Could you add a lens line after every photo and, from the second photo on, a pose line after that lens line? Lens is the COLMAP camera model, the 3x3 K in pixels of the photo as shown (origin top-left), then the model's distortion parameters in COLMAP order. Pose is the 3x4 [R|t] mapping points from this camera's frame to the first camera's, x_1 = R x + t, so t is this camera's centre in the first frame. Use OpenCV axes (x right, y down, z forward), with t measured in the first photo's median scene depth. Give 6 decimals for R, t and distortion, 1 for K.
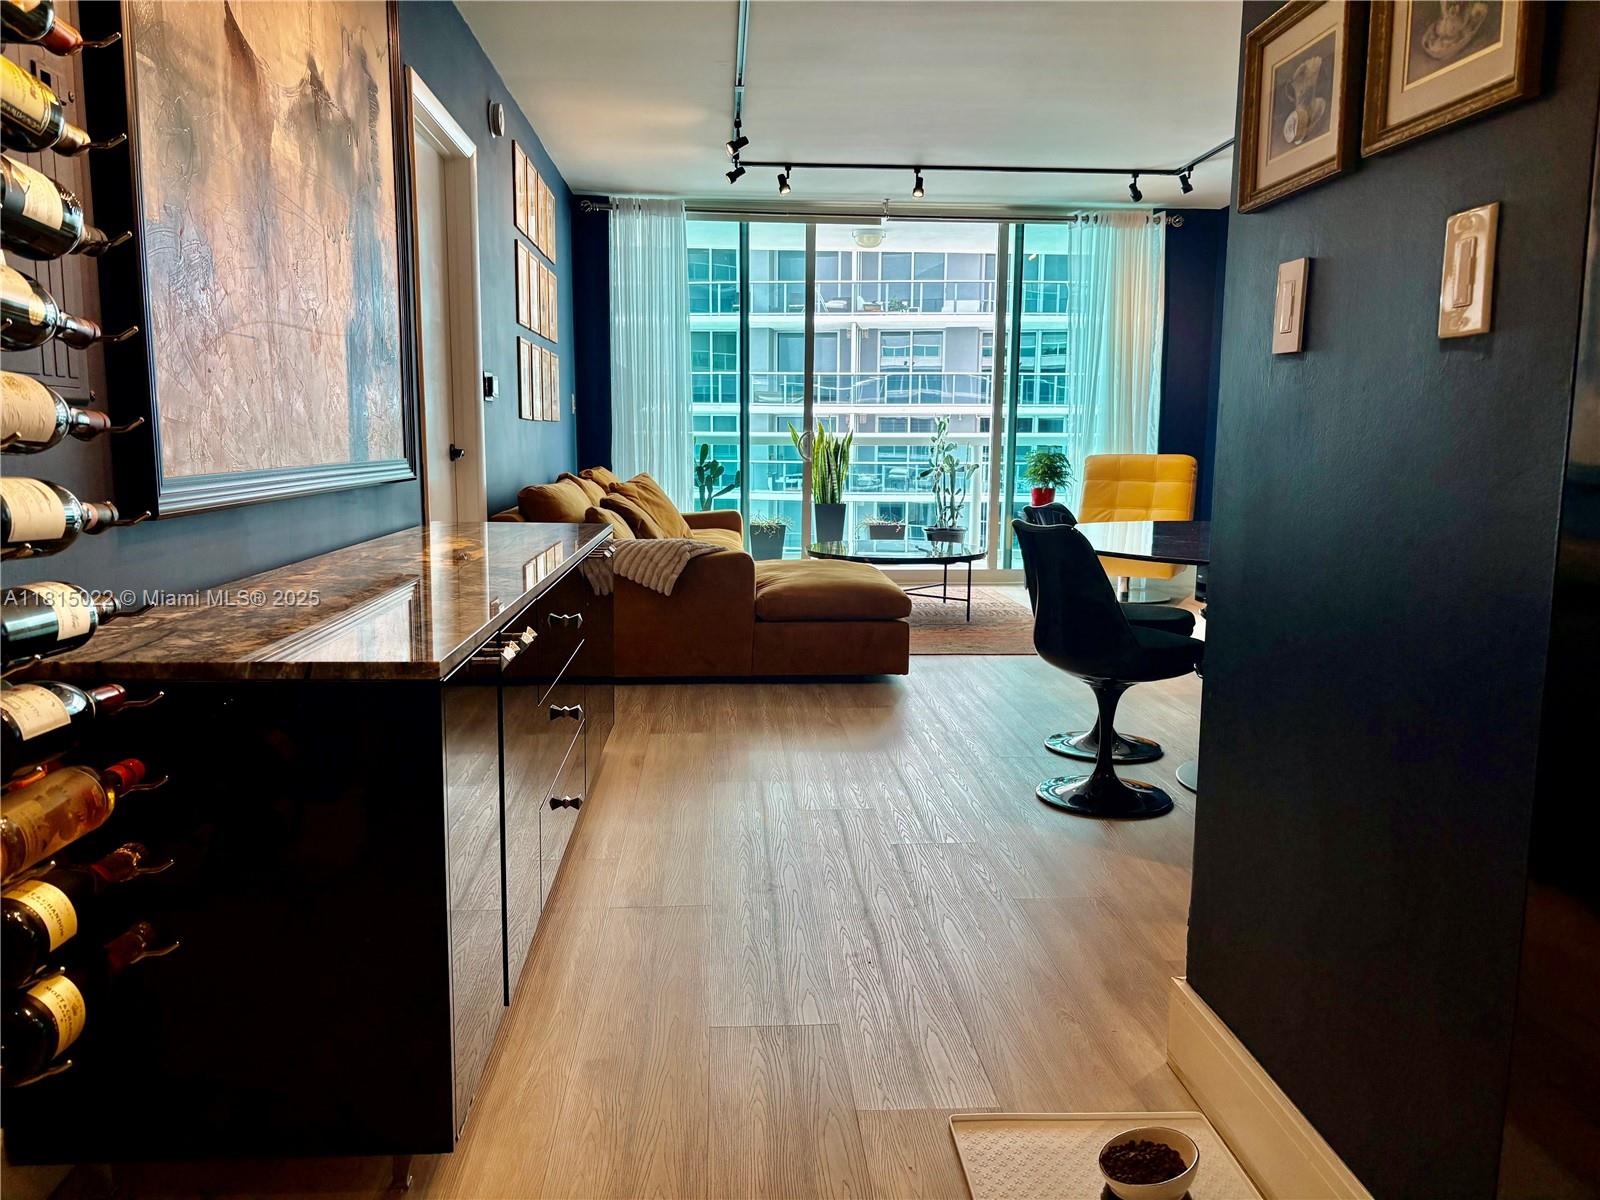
lens RADIAL K [[1218.3, 0, 813.6], [0, 1218.3, 627.2], [0, 0, 1]] dist [0.032993, -0.029867]
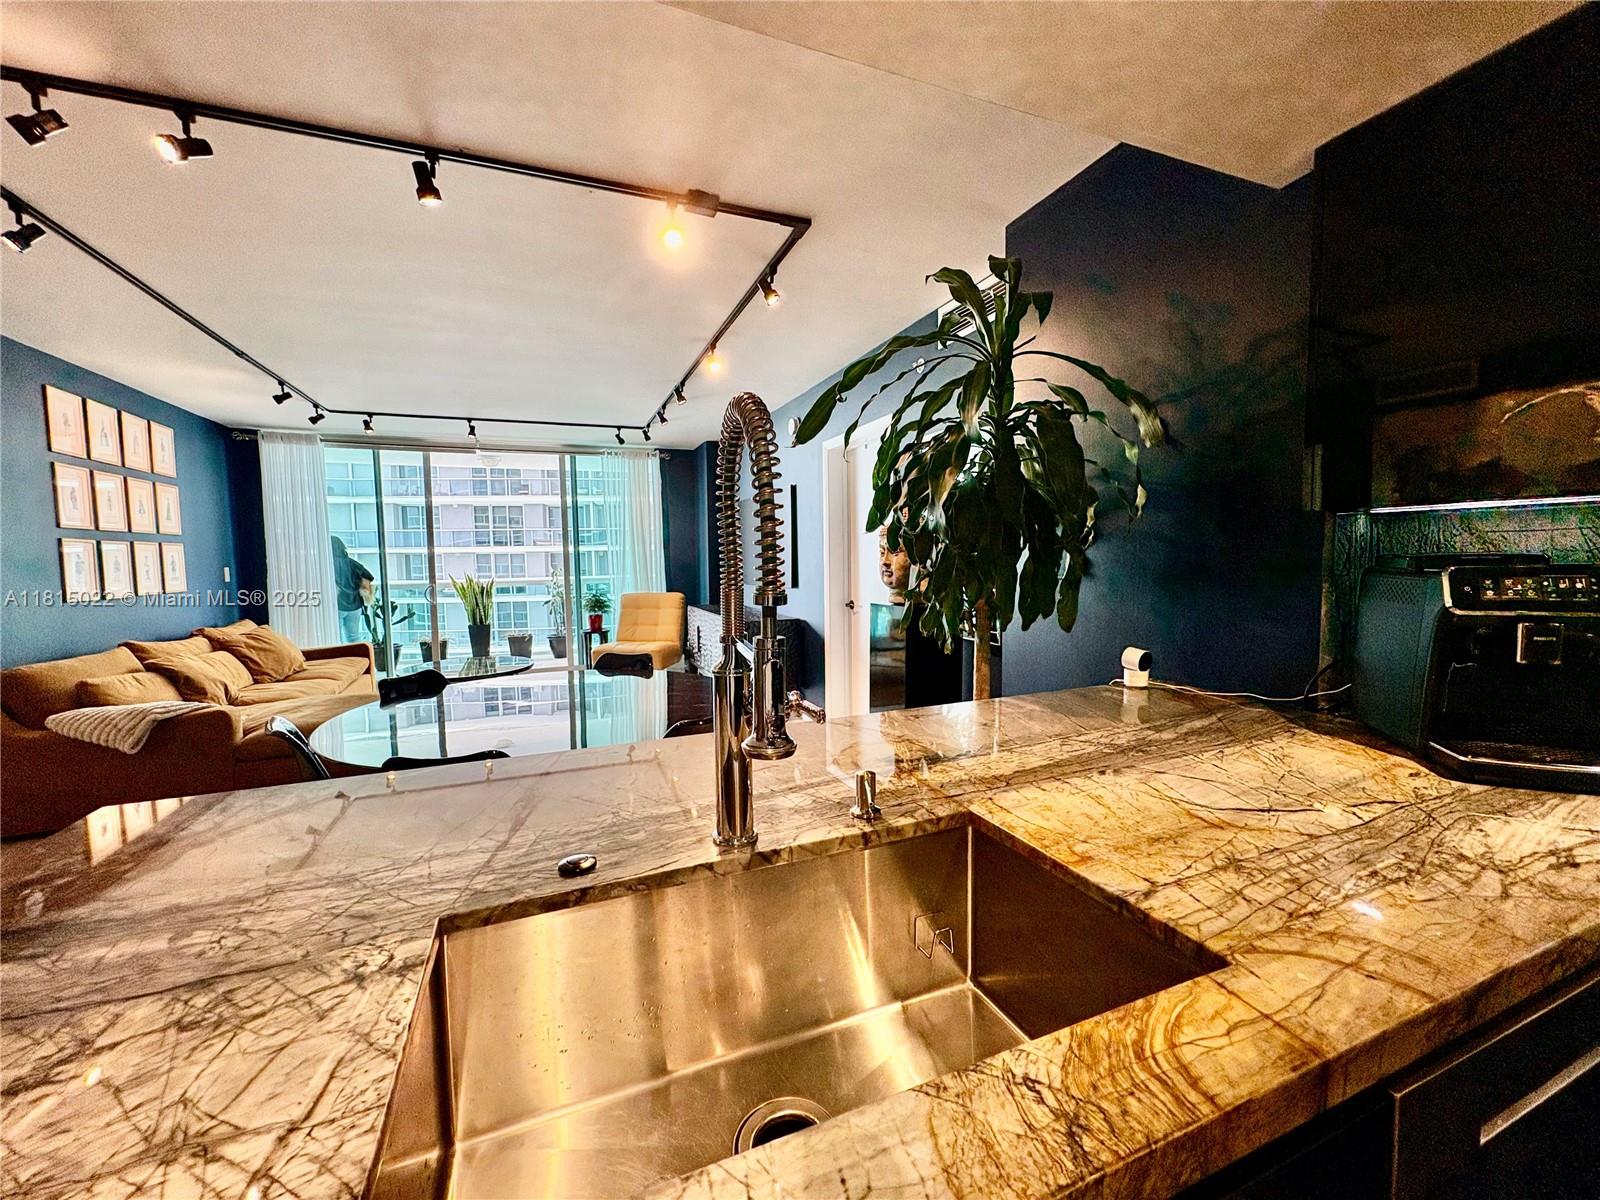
lens RADIAL K [[637.2, 0, 801.1], [0, 637.2, 602.2], [0, 0, 1]] dist [0.001495, -0.000052]
pose [[0.952913, -0.046390, 0.299675, 0.203334], [0.071173, 0.994839, -0.072316, -0.051716], [-0.294774, 0.090240, 0.951297, 0.118449]]
